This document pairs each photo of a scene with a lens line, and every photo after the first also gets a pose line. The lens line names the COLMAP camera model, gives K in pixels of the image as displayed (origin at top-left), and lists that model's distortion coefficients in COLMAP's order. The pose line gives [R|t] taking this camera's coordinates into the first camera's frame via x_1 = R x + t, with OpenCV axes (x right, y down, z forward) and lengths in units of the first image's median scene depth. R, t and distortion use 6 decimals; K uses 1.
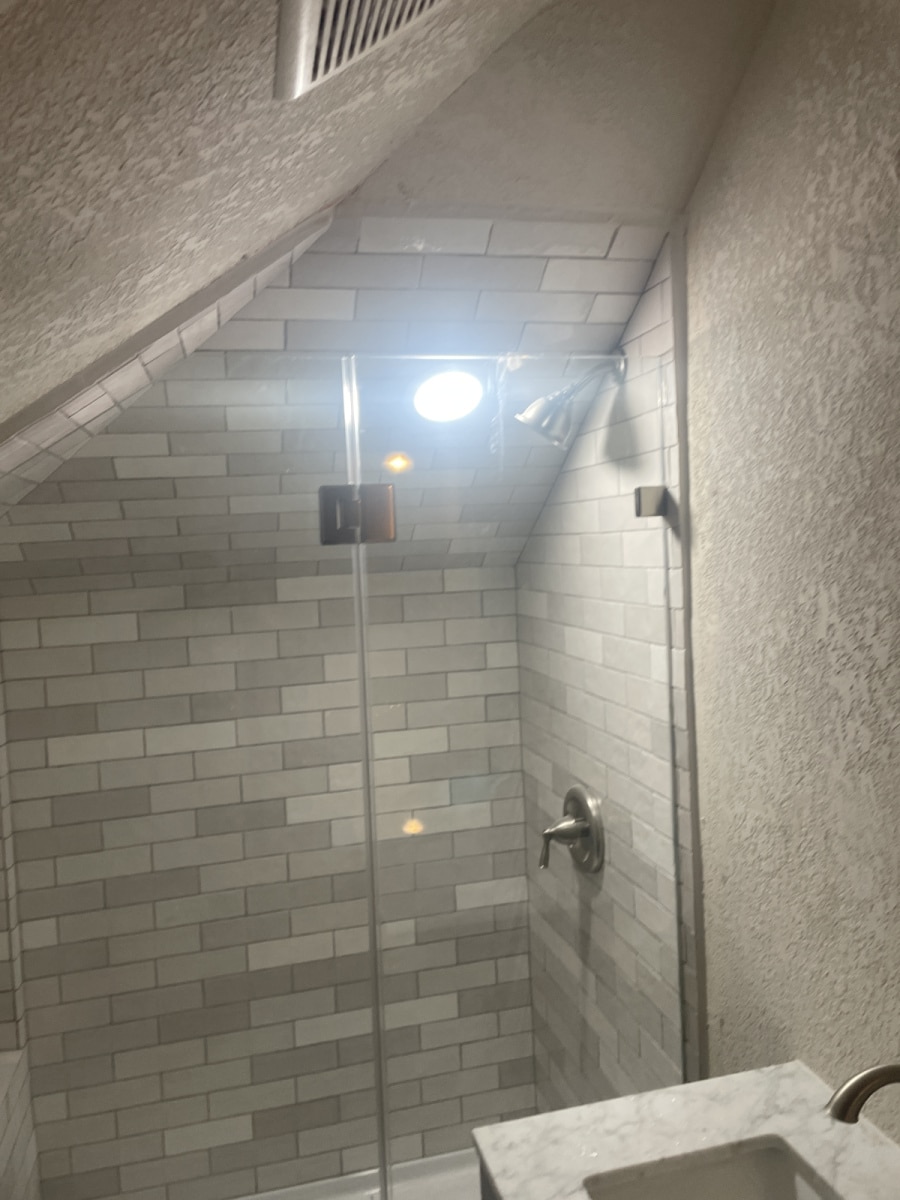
lens RADIAL K [[915.3, 0, 465.0], [0, 915.3, 589.7], [0, 0, 1]] dist [0.108085, -0.120057]
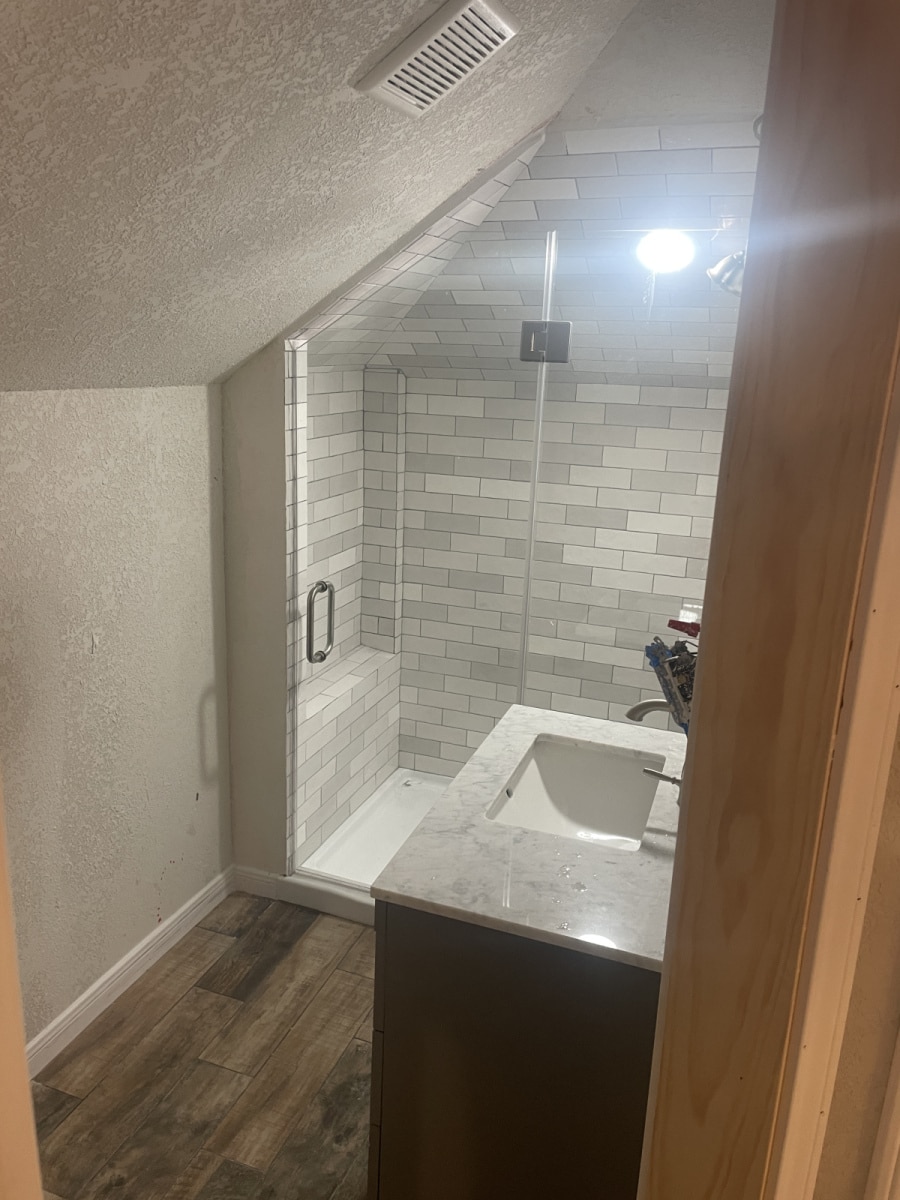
lens RADIAL K [[901.3, 0, 445.6], [0, 901.3, 594.7], [0, 0, 1]] dist [0.113697, -0.142480]
pose [[0.820009, 0.225099, -0.526228, 0.615783], [-0.106474, 0.963361, 0.246170, -0.032657], [0.562360, -0.145832, 0.813931, -0.365990]]
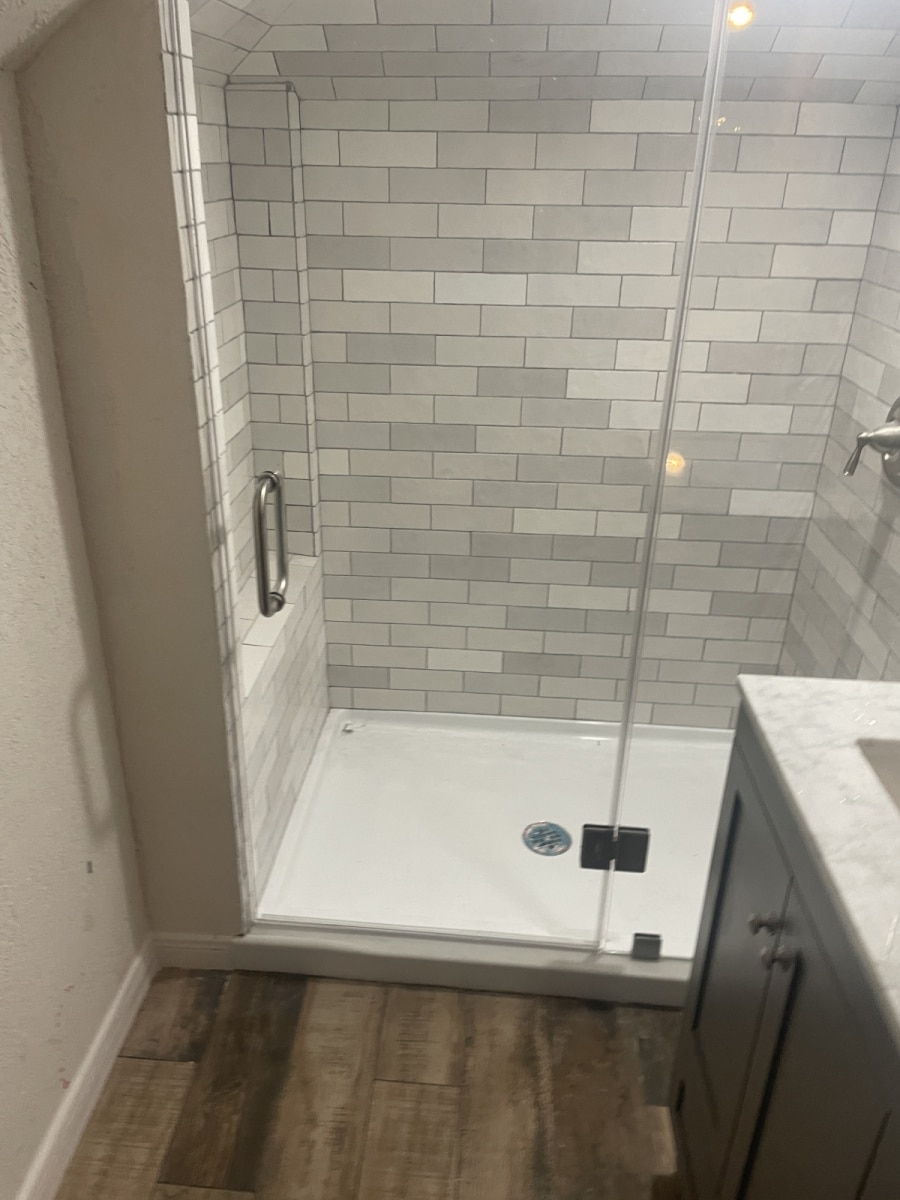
lens RADIAL K [[913.9, 0, 441.9], [0, 913.9, 600.6], [0, 0, 1]] dist [0.101000, -0.125826]
pose [[0.946158, 0.193876, -0.259225, -0.039800], [-0.078026, 0.913785, 0.398633, 0.115716], [0.314161, -0.356944, 0.879713, 0.064711]]
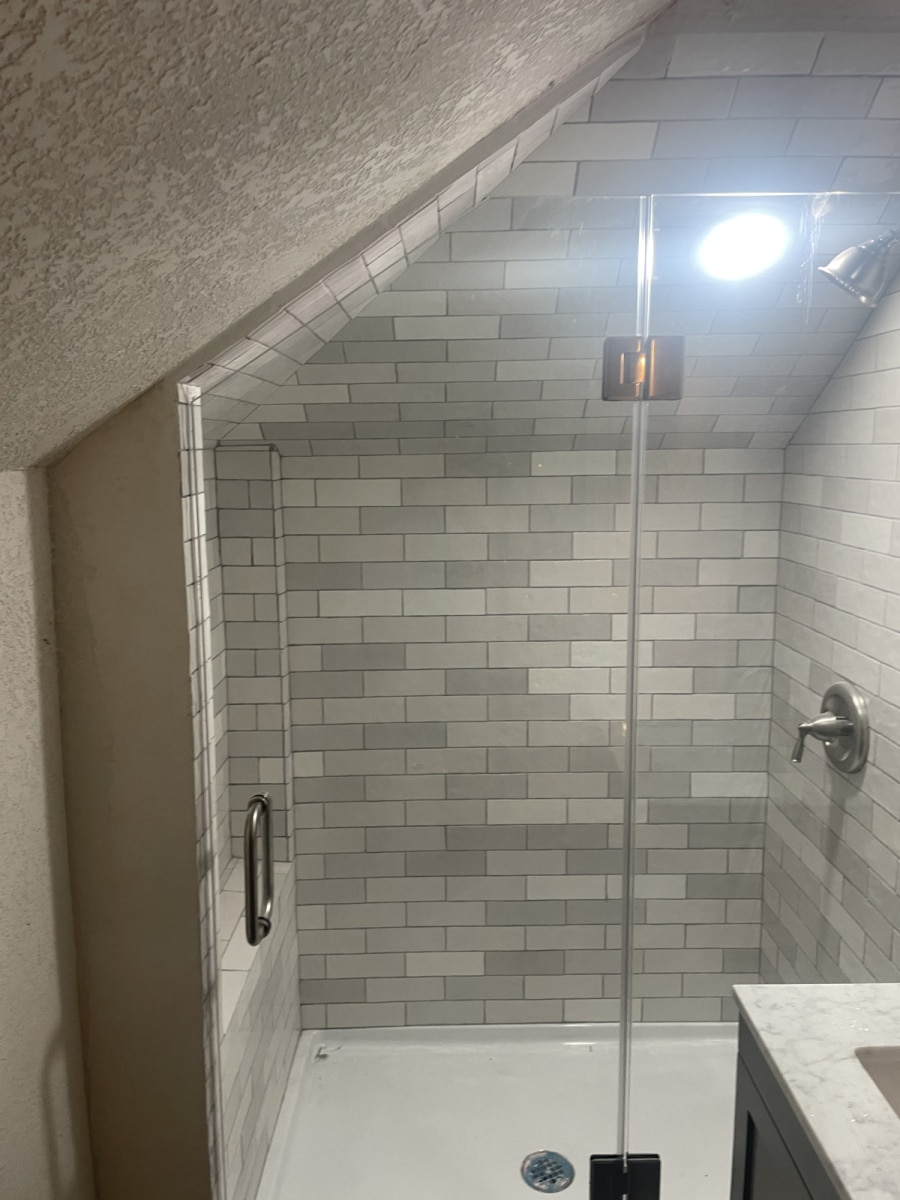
lens RADIAL K [[913.3, 0, 463.5], [0, 913.3, 593.0], [0, 0, 1]] dist [0.109470, -0.135088]
pose [[0.971402, 0.073663, -0.225725, -0.062377], [-0.049570, 0.992627, 0.110609, 0.050383], [0.232208, -0.096256, 0.967892, 0.006317]]
